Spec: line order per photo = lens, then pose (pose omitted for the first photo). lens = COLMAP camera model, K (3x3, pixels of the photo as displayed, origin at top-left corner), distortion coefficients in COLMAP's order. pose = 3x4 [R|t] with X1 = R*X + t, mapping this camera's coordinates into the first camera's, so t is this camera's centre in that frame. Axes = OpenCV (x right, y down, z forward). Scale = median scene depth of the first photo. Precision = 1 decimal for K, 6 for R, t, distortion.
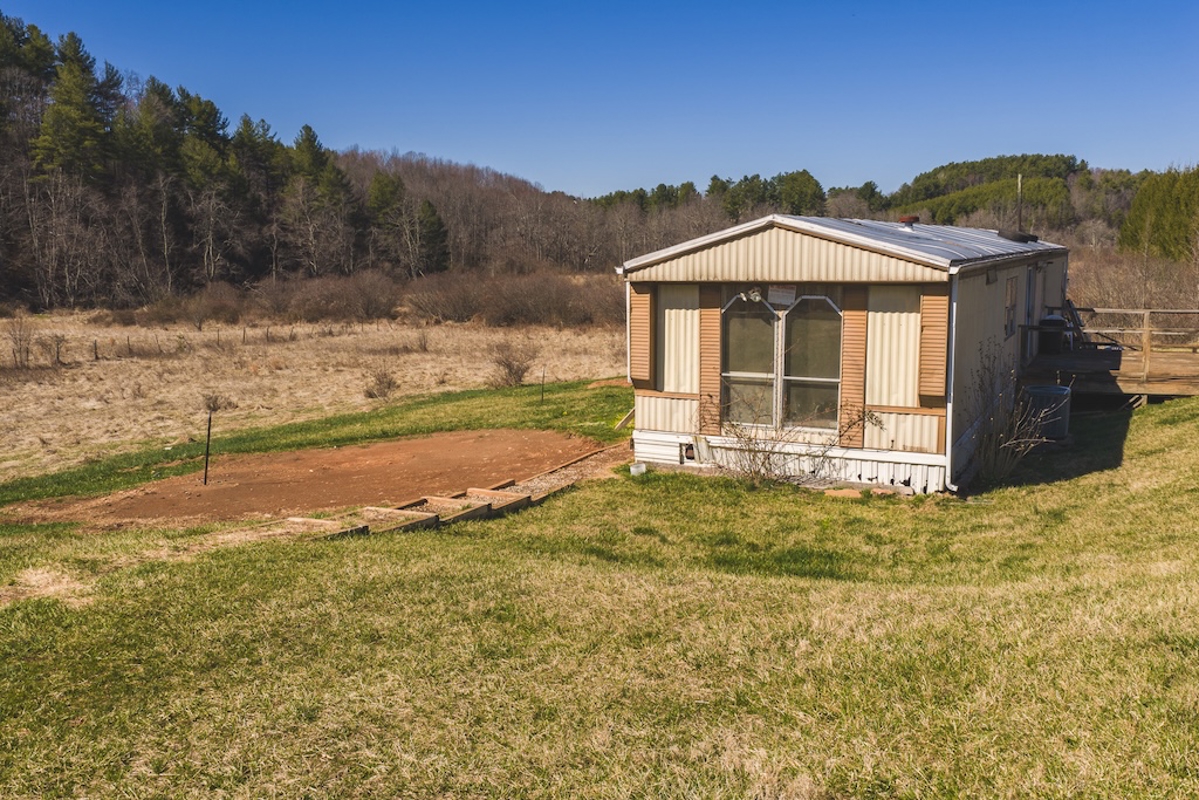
lens RADIAL K [[988.0, 0, 603.7], [0, 988.0, 406.0], [0, 0, 1]] dist [0.021055, -0.025294]
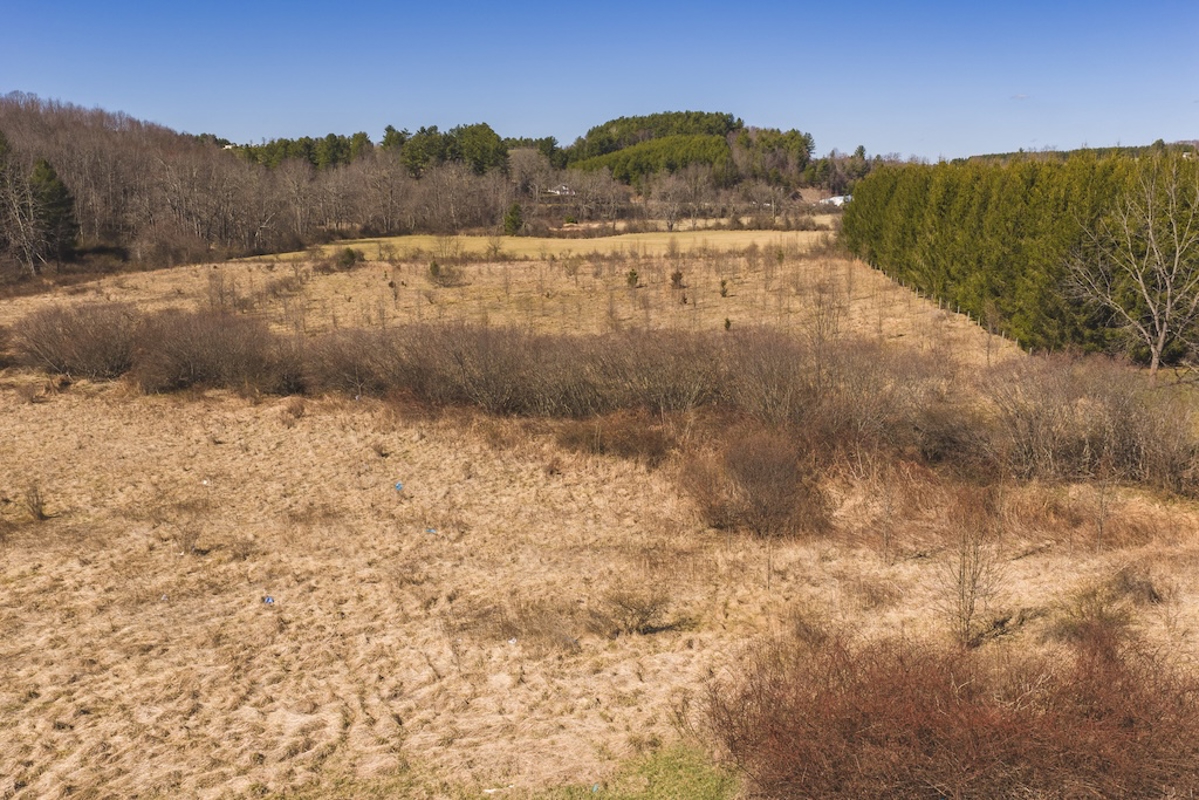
lens RADIAL K [[988.0, 0, 599.1], [0, 988.0, 407.5], [0, 0, 1]] dist [0.021055, -0.025294]
pose [[0.949000, -0.062368, 0.309045, -0.133394], [0.045027, 0.997001, 0.062938, -0.471398], [-0.312044, -0.045813, 0.948962, 1.059148]]
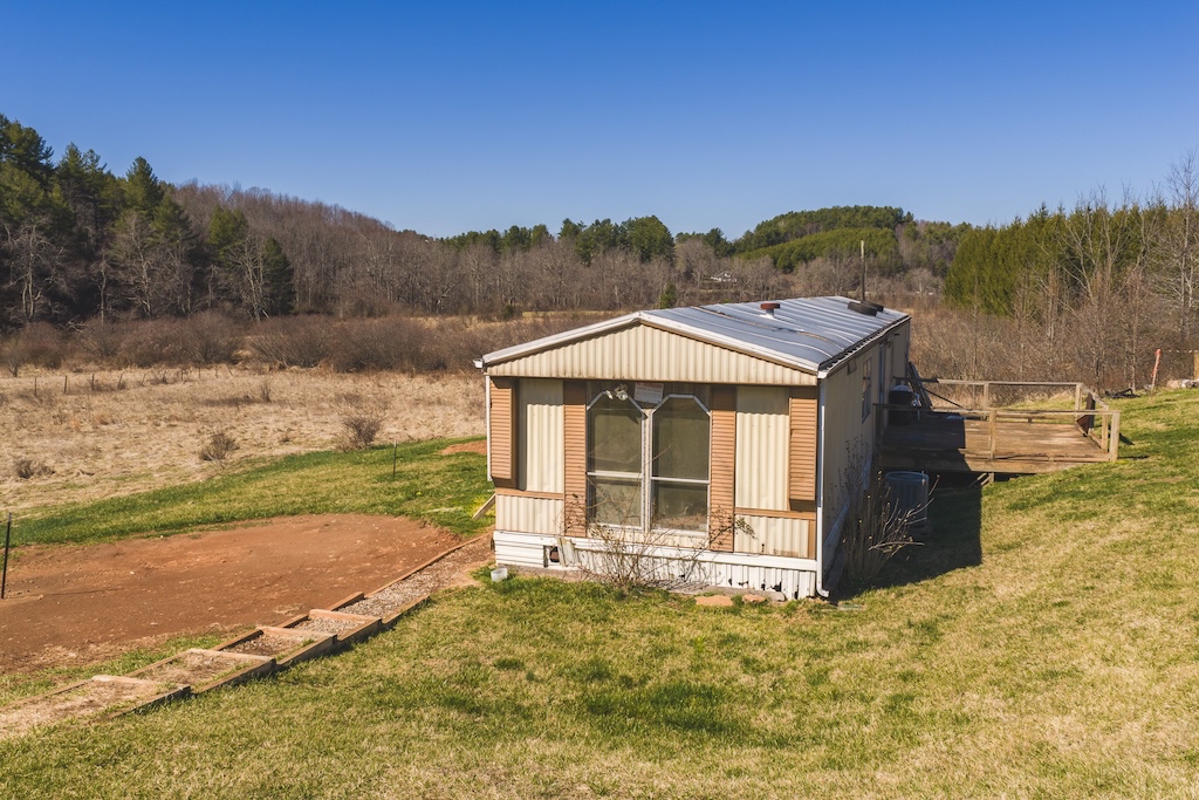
lens RADIAL K [[988.0, 0, 601.9], [0, 988.0, 405.4], [0, 0, 1]] dist [0.021055, -0.025294]
pose [[0.989396, -0.004107, 0.145184, -0.002517], [0.009966, 0.999164, -0.039655, -0.034460], [-0.144899, 0.040681, 0.988610, 0.031427]]
